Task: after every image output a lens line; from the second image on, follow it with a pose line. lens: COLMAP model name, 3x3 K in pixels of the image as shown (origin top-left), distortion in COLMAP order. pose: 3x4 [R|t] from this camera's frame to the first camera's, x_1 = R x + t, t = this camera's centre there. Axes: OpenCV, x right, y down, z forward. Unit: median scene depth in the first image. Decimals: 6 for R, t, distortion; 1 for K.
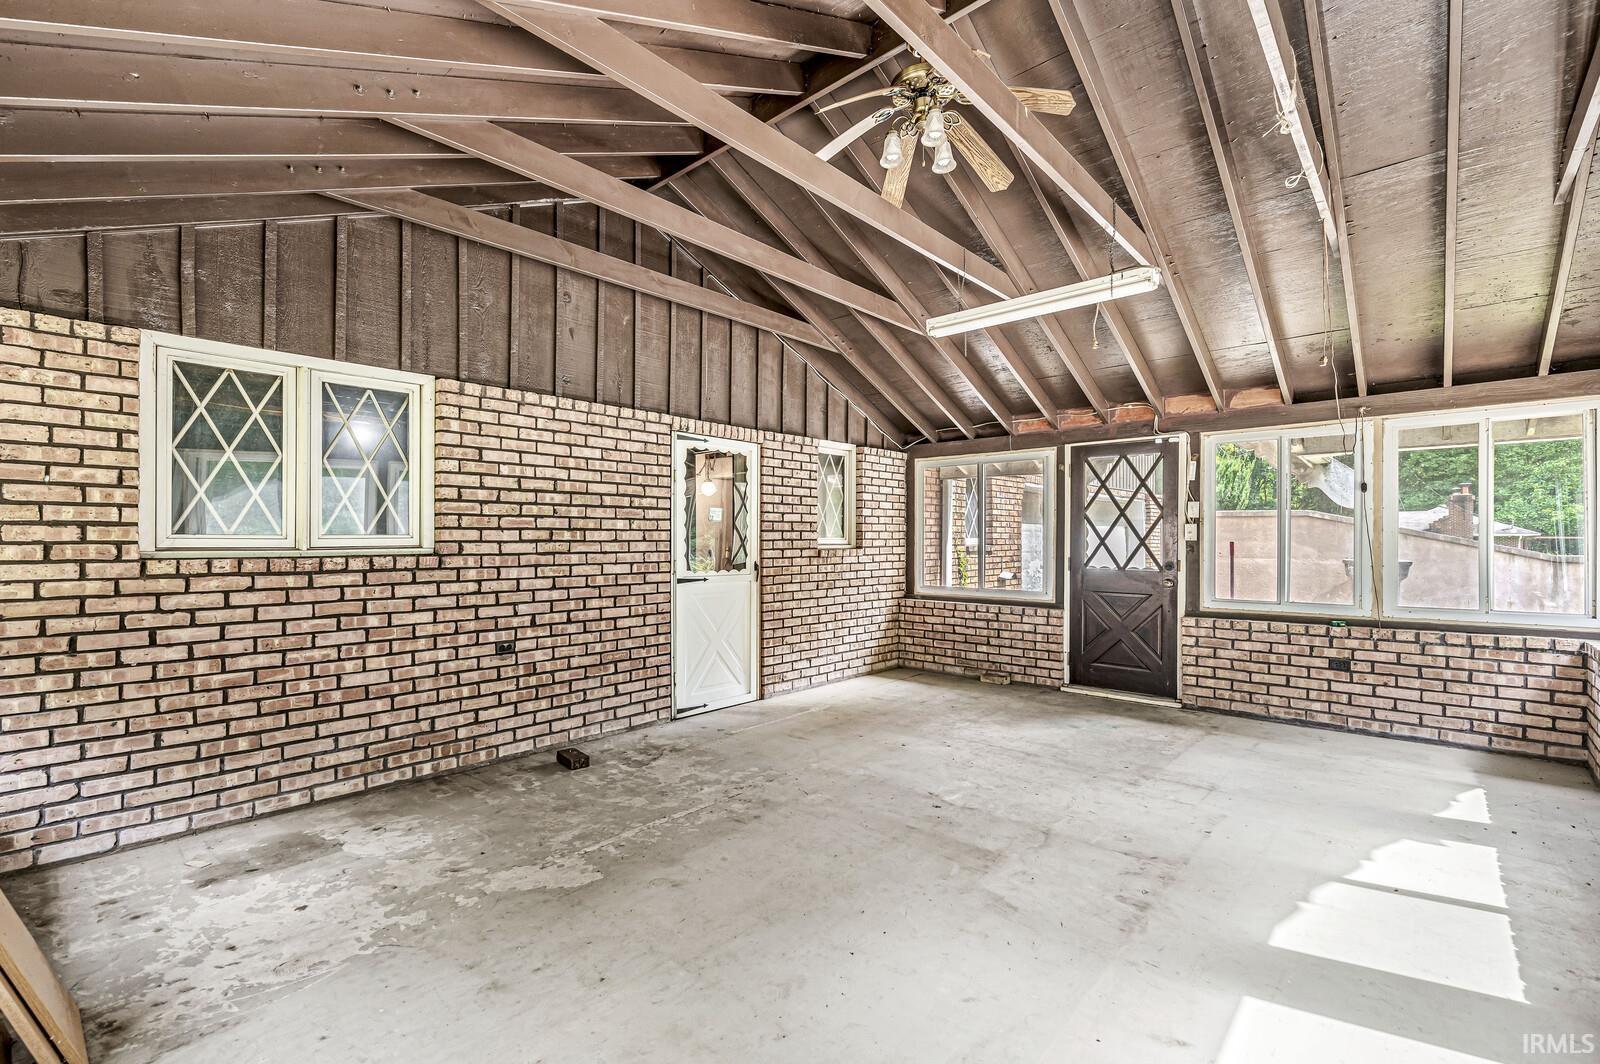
lens RADIAL K [[698.0, 0, 799.8], [0, 698.0, 535.2], [0, 0, 1]] dist [0.000284, -0.001750]
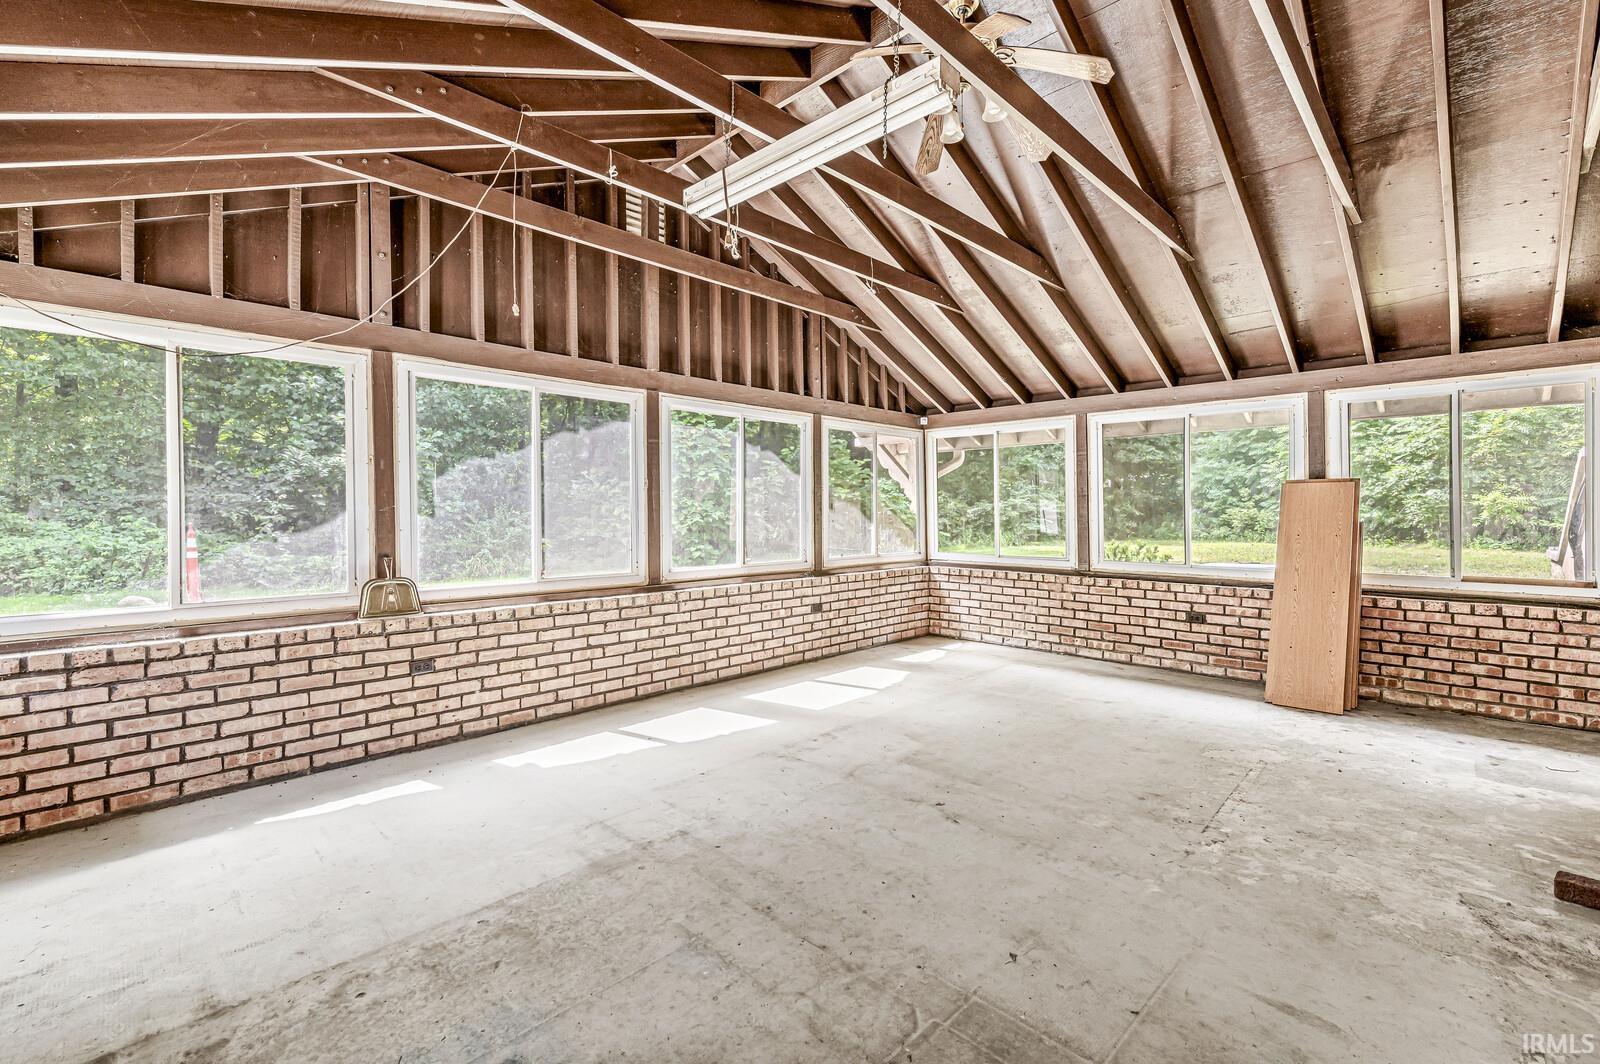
lens RADIAL K [[698.0, 0, 800.8], [0, 698.0, 520.9], [0, 0, 1]] dist [0.000284, -0.001750]
pose [[-0.999061, 0.003288, 0.043201, 0.362911], [0.003484, 0.999984, 0.004449, 0.021512], [-0.043185, 0.004595, -0.999057, 1.988859]]
